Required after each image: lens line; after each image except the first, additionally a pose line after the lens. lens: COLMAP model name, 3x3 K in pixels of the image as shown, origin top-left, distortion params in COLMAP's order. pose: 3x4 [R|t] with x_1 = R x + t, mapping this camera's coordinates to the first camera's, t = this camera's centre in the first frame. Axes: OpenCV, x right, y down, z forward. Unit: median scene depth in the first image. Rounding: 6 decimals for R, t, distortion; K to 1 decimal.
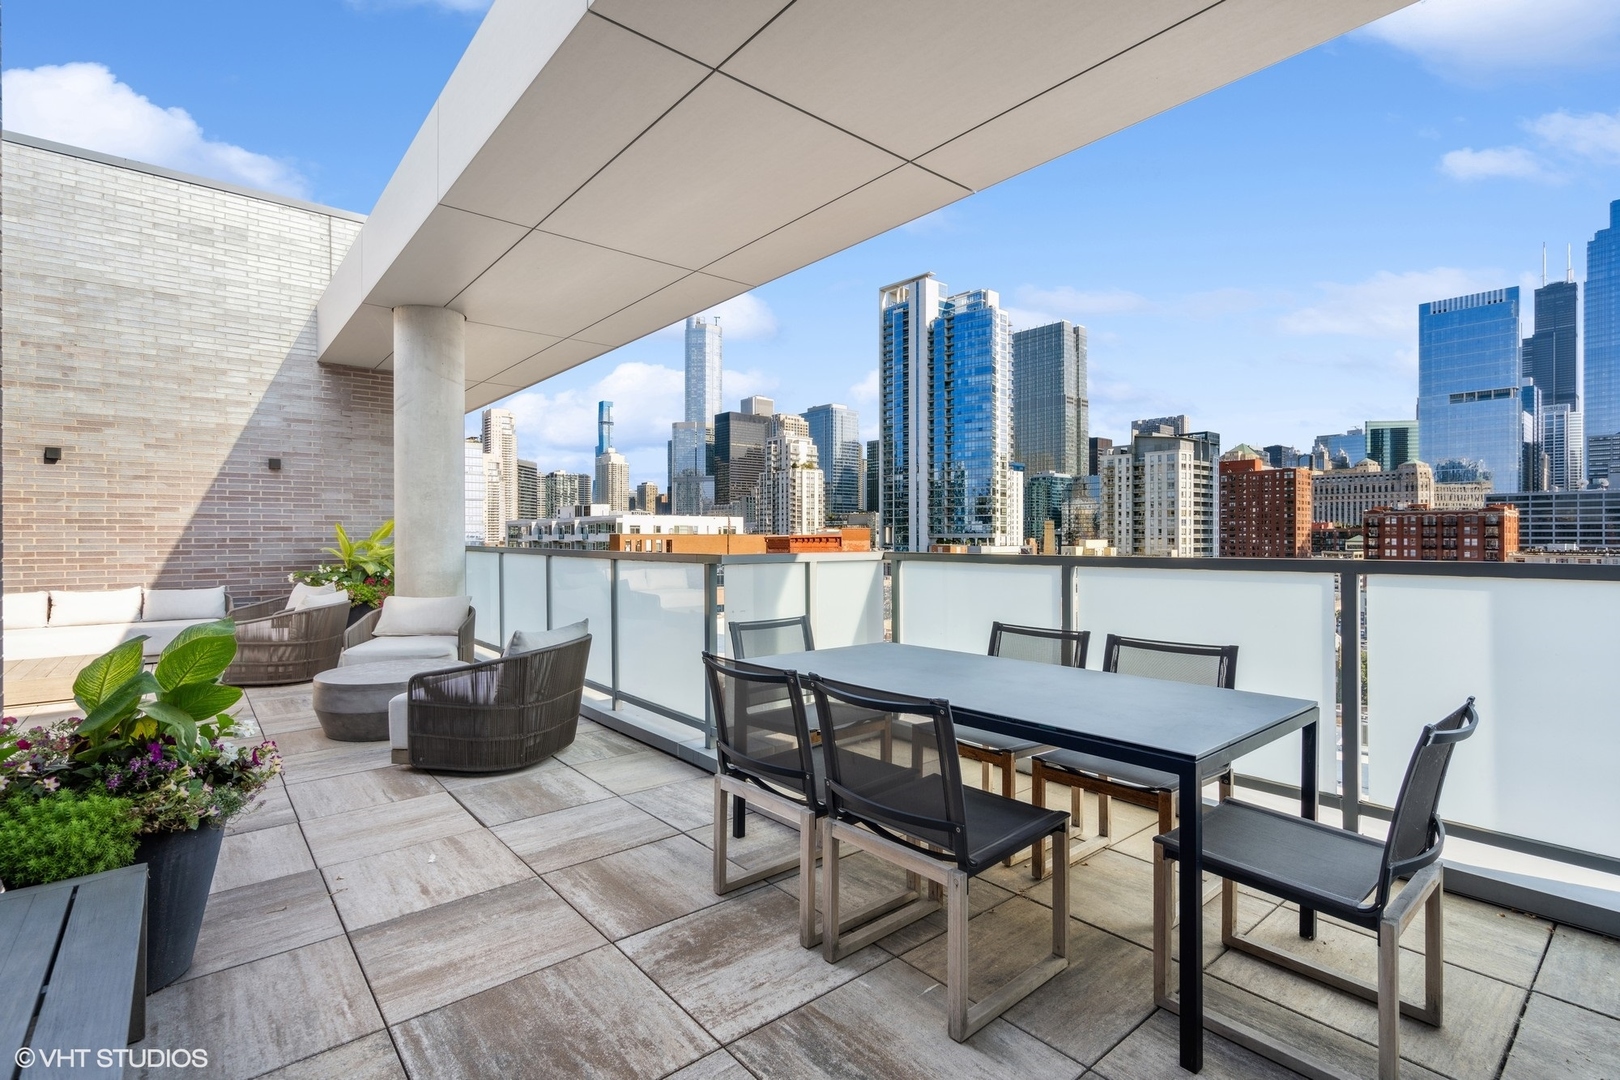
lens RADIAL K [[747.7, 0, 809.7], [0, 747.7, 537.2], [0, 0, 1]] dist [0.000629, -0.000504]
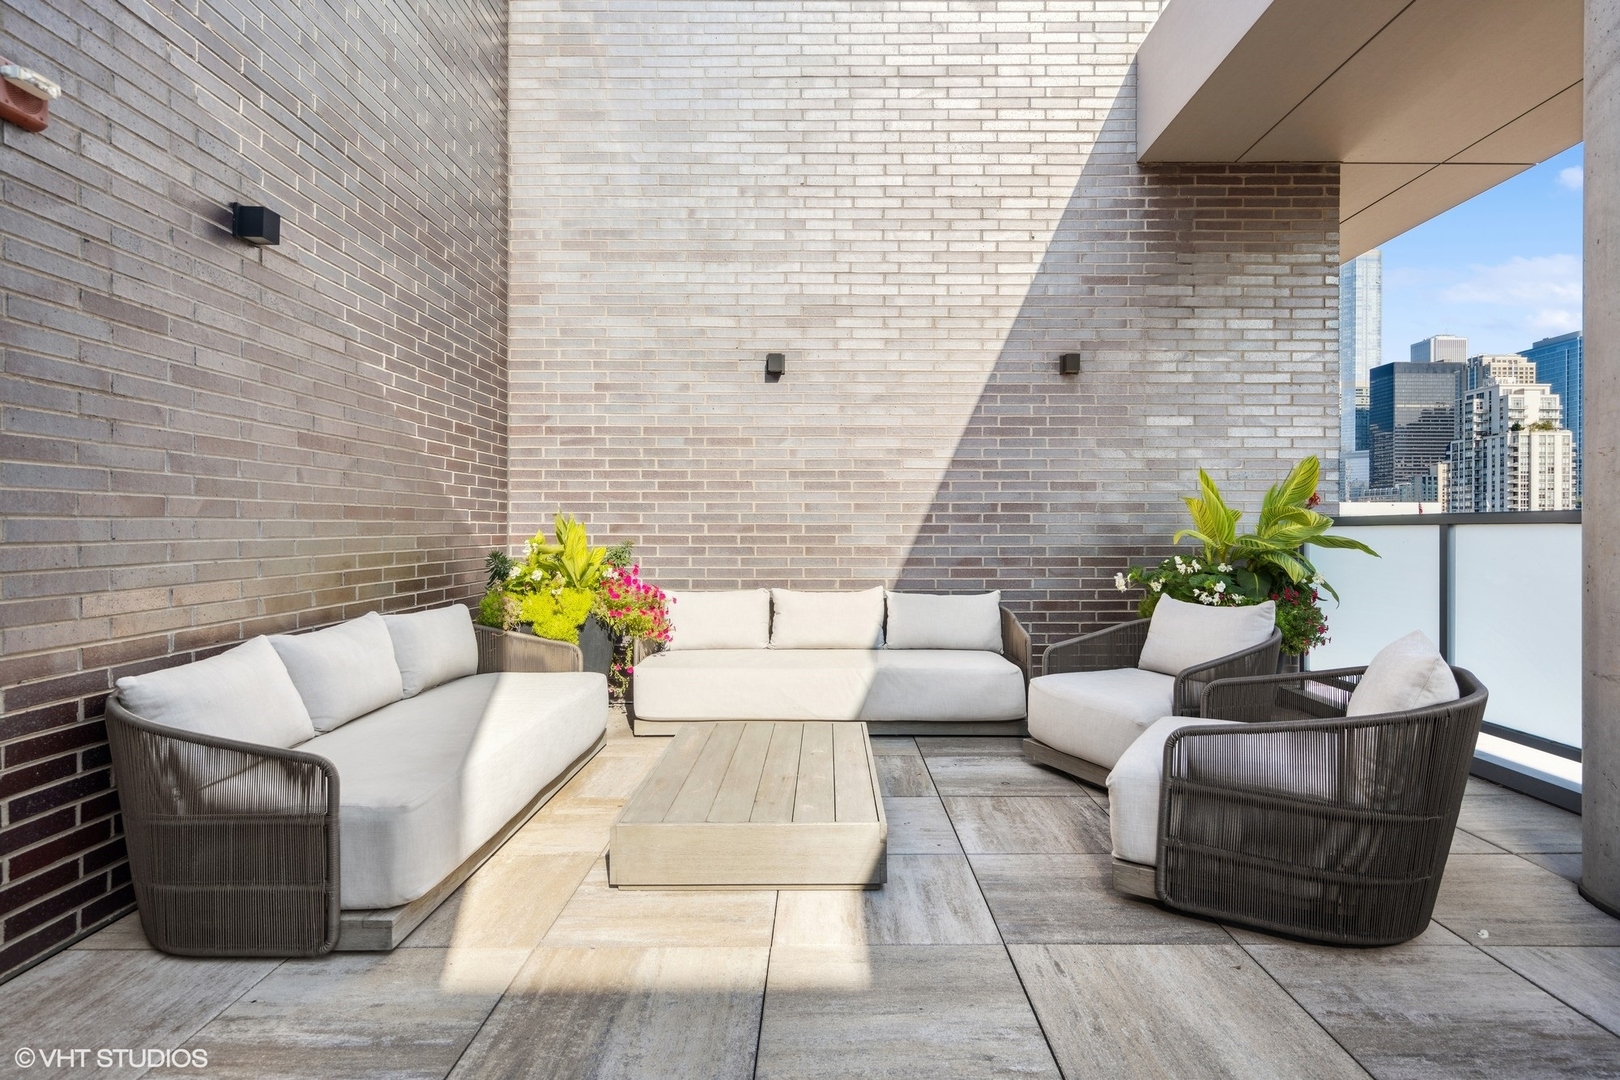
lens RADIAL K [[840.3, 0, 831.4], [0, 840.3, 531.4], [0, 0, 1]] dist [0.003546, 0.000401]
pose [[0.770062, 0.003050, -0.637962, -0.501619], [-0.003030, 0.999995, 0.001122, 0.022484], [0.637962, 0.001069, 0.770067, 0.466351]]
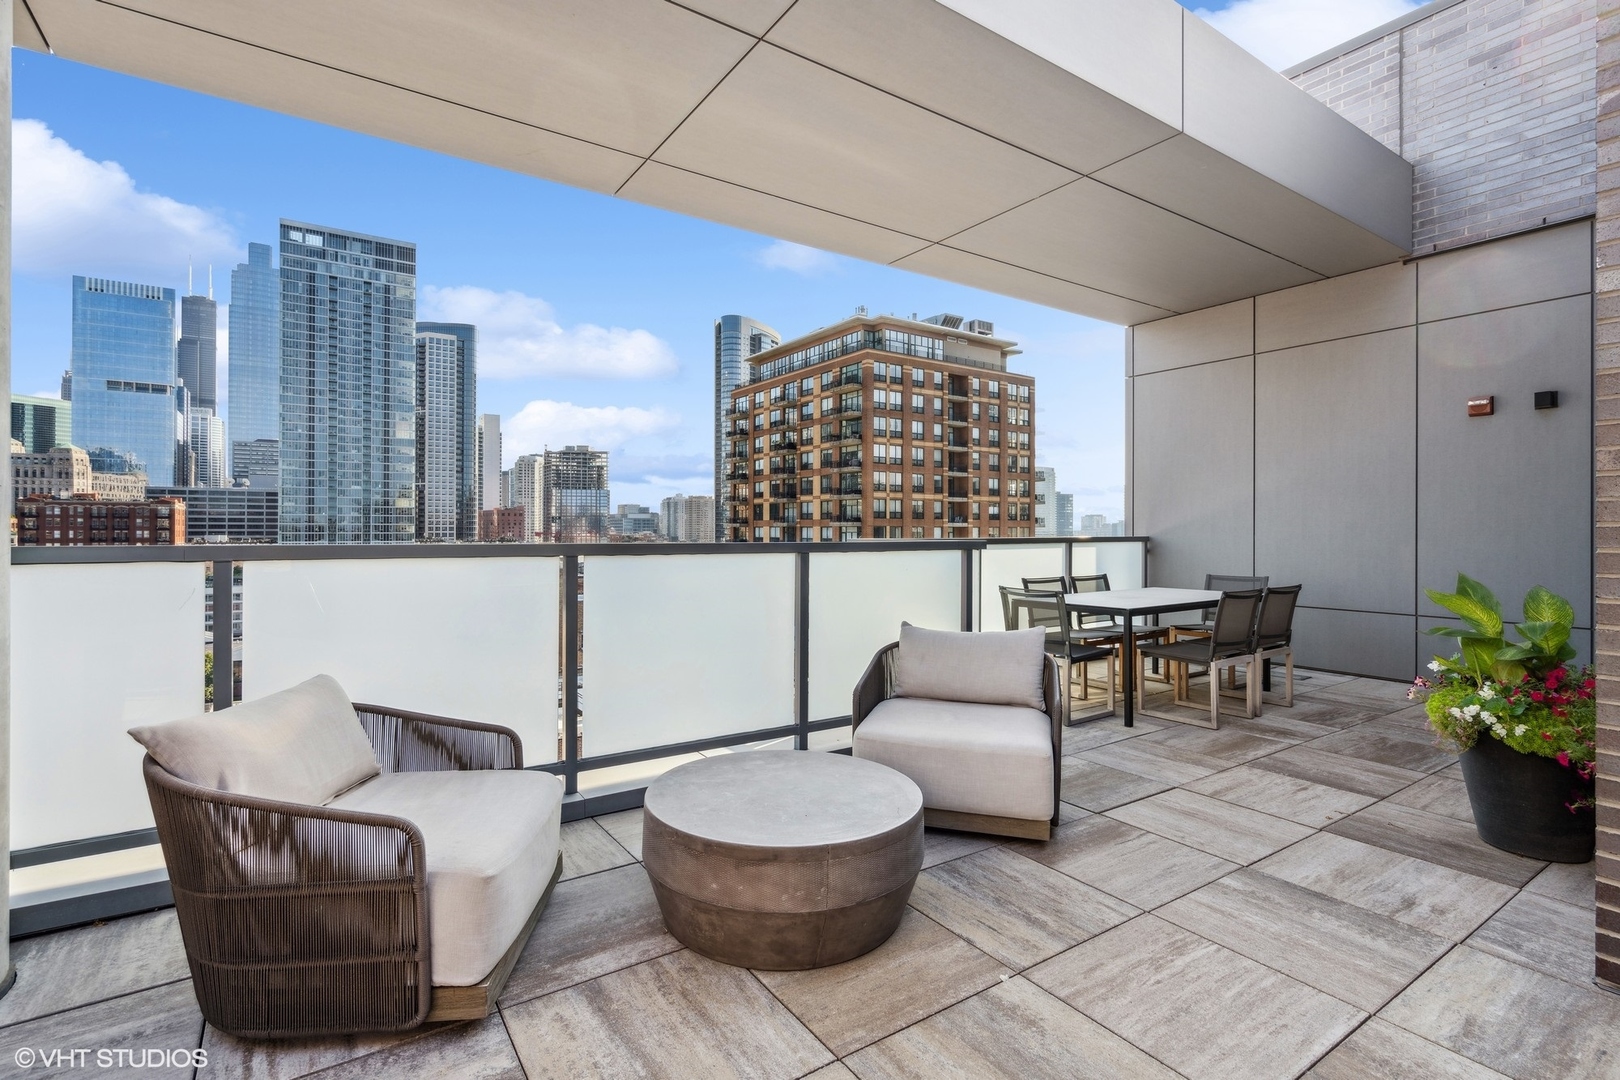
lens RADIAL K [[759.3, 0, 801.9], [0, 759.3, 530.9], [0, 0, 1]] dist [-0.000669, 0.000150]
pose [[0.110909, -0.001324, 0.993830, -0.643163], [-0.000829, 0.999999, 0.001425, 0.003894], [-0.993830, -0.000982, 0.110907, 0.571297]]
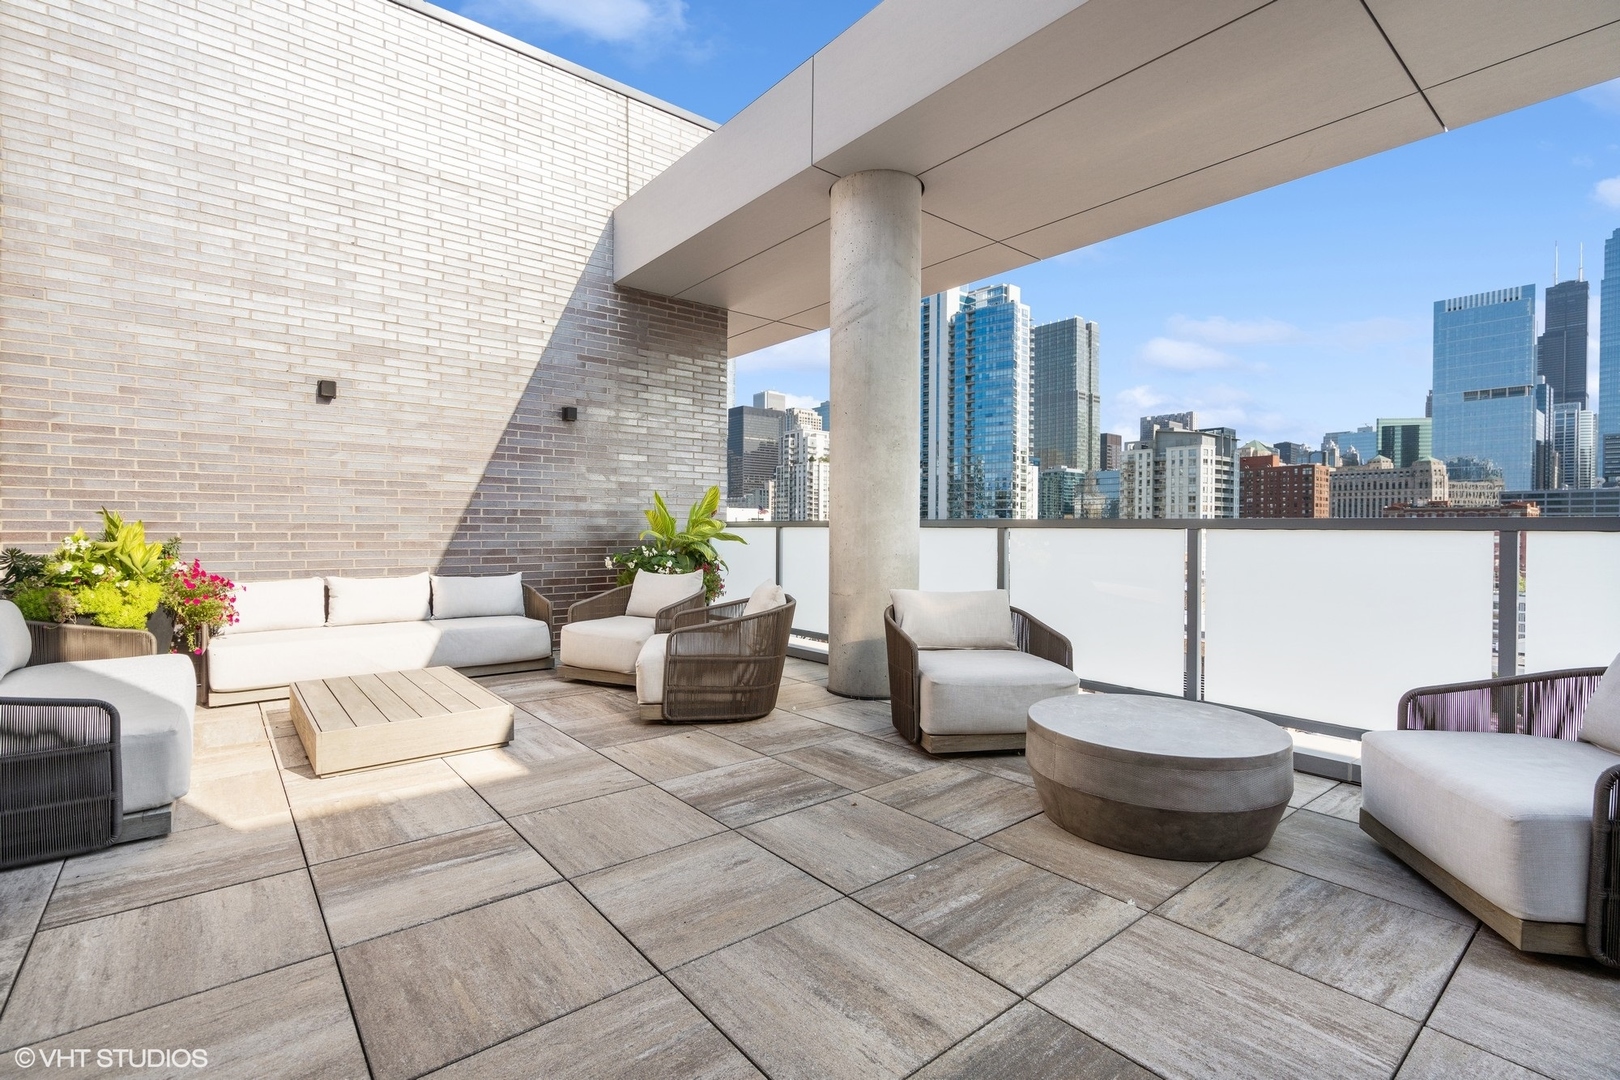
lens RADIAL K [[735.4, 0, 810.4], [0, 735.4, 535.1], [0, 0, 1]] dist [-0.000465, -0.000127]
pose [[0.999917, 0.007060, -0.010796, -0.495538], [-0.006988, 0.999953, 0.006722, 0.021121], [0.010843, -0.006646, 0.999919, 0.265922]]
